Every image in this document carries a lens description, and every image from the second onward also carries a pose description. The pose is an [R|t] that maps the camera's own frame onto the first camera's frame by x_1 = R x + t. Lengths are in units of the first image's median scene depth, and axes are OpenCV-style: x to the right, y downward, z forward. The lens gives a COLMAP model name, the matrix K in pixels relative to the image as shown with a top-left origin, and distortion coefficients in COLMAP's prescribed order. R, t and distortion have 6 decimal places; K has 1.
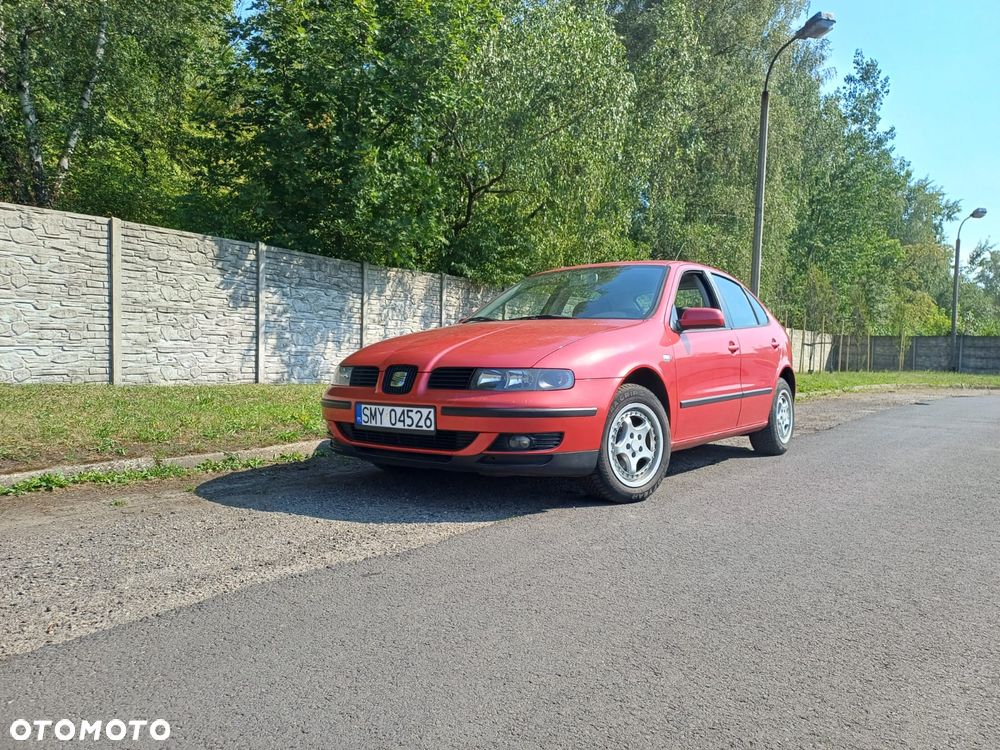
lens RADIAL K [[737.0, 0, 504.6], [0, 737.0, 374.9], [0, 0, 1]] dist [0.080860, -0.073493]
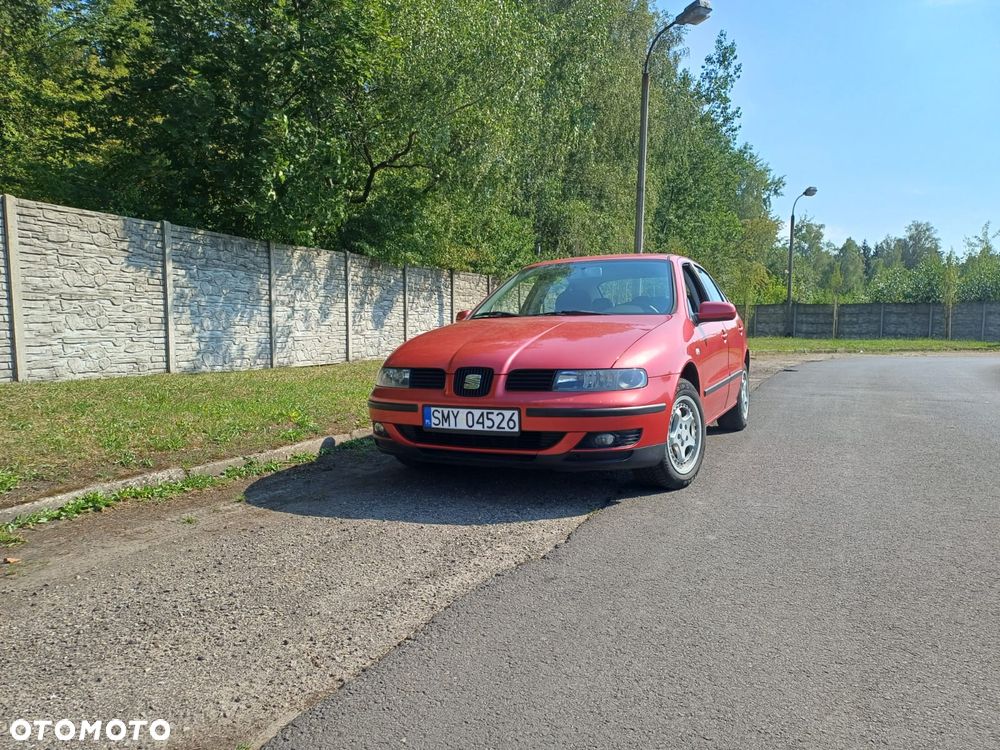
lens RADIAL K [[737.0, 0, 491.5], [0, 737.0, 383.3], [0, 0, 1]] dist [0.080860, -0.073493]
pose [[0.983305, -0.033637, 0.178831, -0.184244], [0.024520, 0.998296, 0.052953, -0.027879], [-0.180307, -0.047684, 0.982454, -0.001146]]
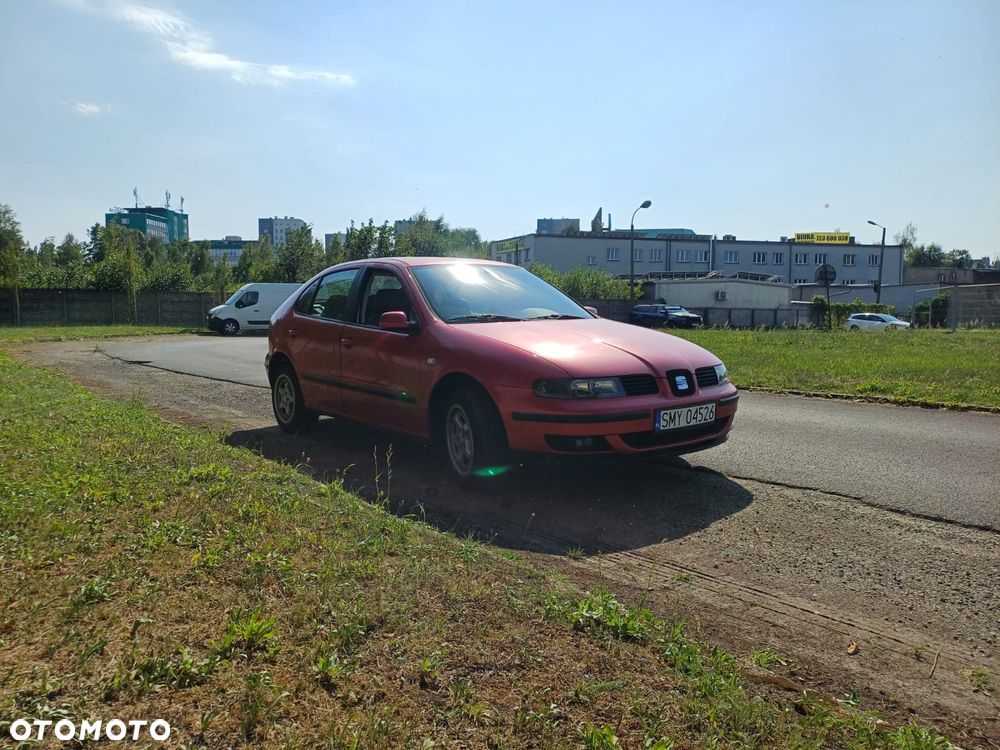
lens RADIAL K [[737.0, 0, 477.5], [0, 737.0, 366.2], [0, 0, 1]] dist [0.080860, -0.073493]
pose [[0.279449, -0.093502, 0.955597, -0.806838], [0.033334, 0.995592, 0.087668, -0.079479], [-0.959582, 0.007355, 0.281334, 0.603766]]
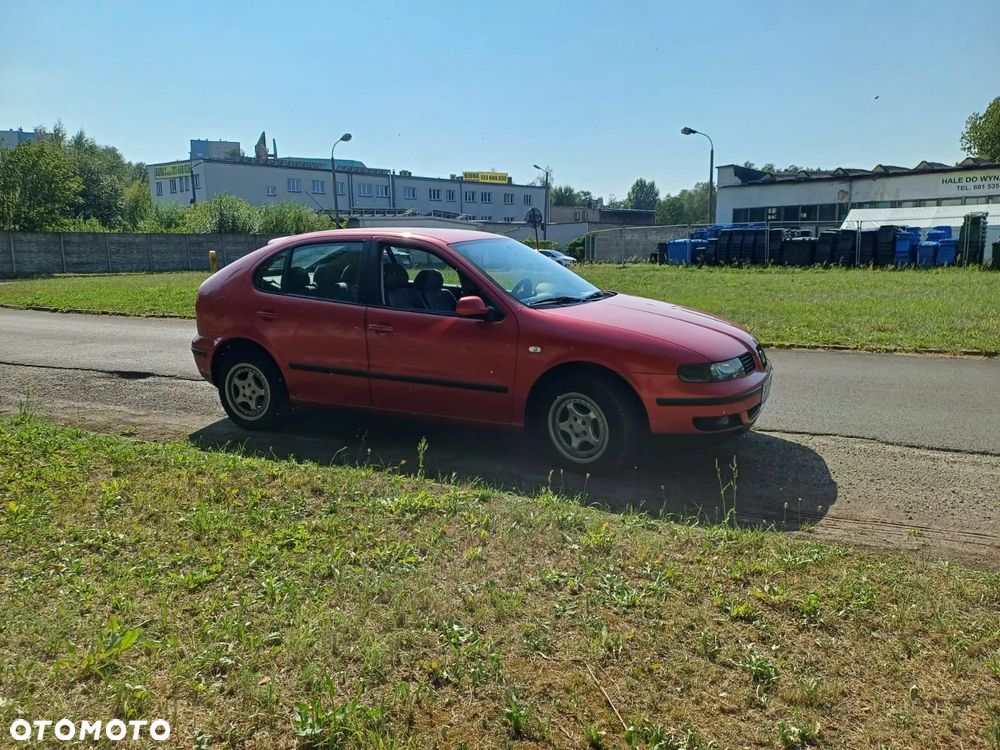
lens RADIAL K [[737.0, 0, 495.9], [0, 737.0, 381.1], [0, 0, 1]] dist [0.080860, -0.073493]
pose [[-0.178044, -0.201462, 0.963179, -0.801690], [0.029415, 0.977291, 0.209851, -0.144702], [-0.983583, 0.065695, -0.168075, 1.027067]]
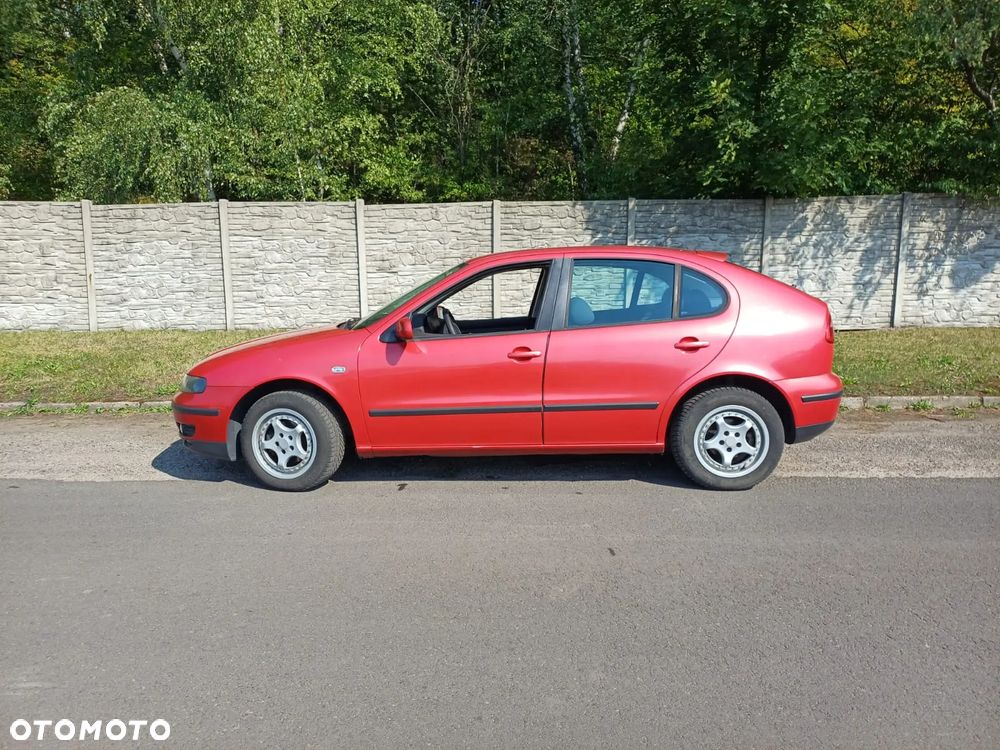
lens RADIAL K [[737.0, 0, 484.3], [0, 737.0, 384.1], [0, 0, 1]] dist [0.080860, -0.073493]
pose [[0.555810, 0.106742, -0.824428, 0.840287], [0.002787, 0.991477, 0.130249, -0.096715], [0.831305, -0.074691, 0.550775, 0.401371]]
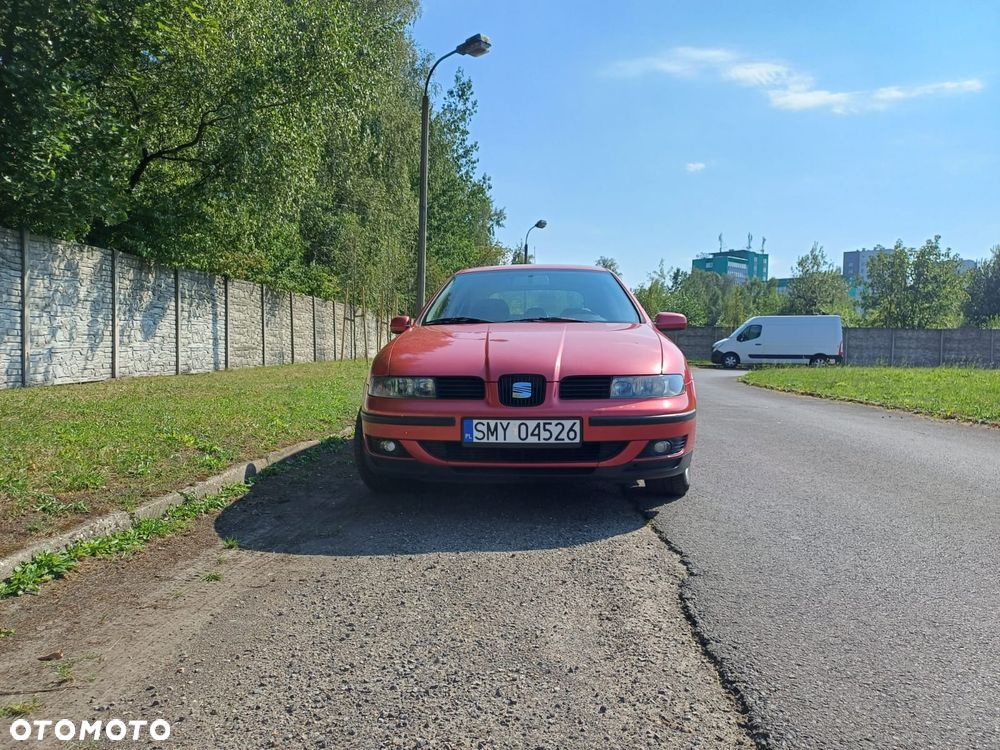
lens RADIAL K [[737.0, 0, 498.5], [0, 737.0, 364.3], [0, 0, 1]] dist [0.080860, -0.073493]
pose [[0.846374, -0.025619, 0.531972, -0.406043], [0.022133, 0.999671, 0.012929, -0.024085], [-0.532128, 0.000831, 0.846663, 0.143107]]
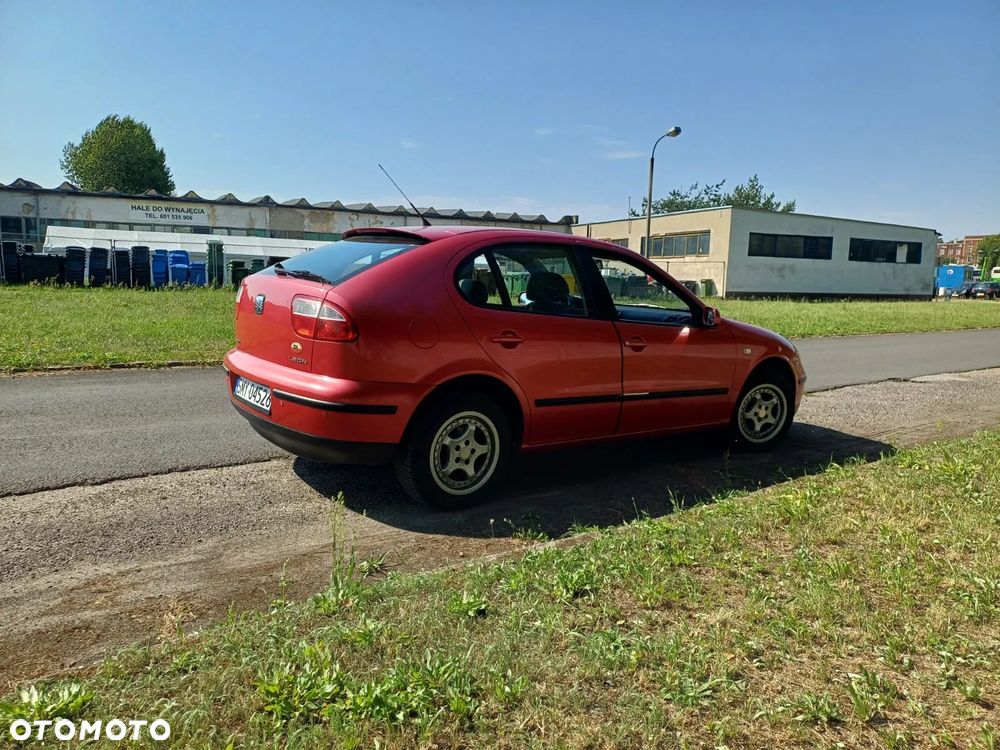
lens RADIAL K [[737.0, 0, 494.5], [0, 737.0, 371.7], [0, 0, 1]] dist [0.080860, -0.073493]
pose [[-0.957565, -0.093414, 0.272660, -0.049833], [-0.051677, 0.986335, 0.156436, -0.114647], [-0.283548, 0.135707, -0.949307, 1.754653]]
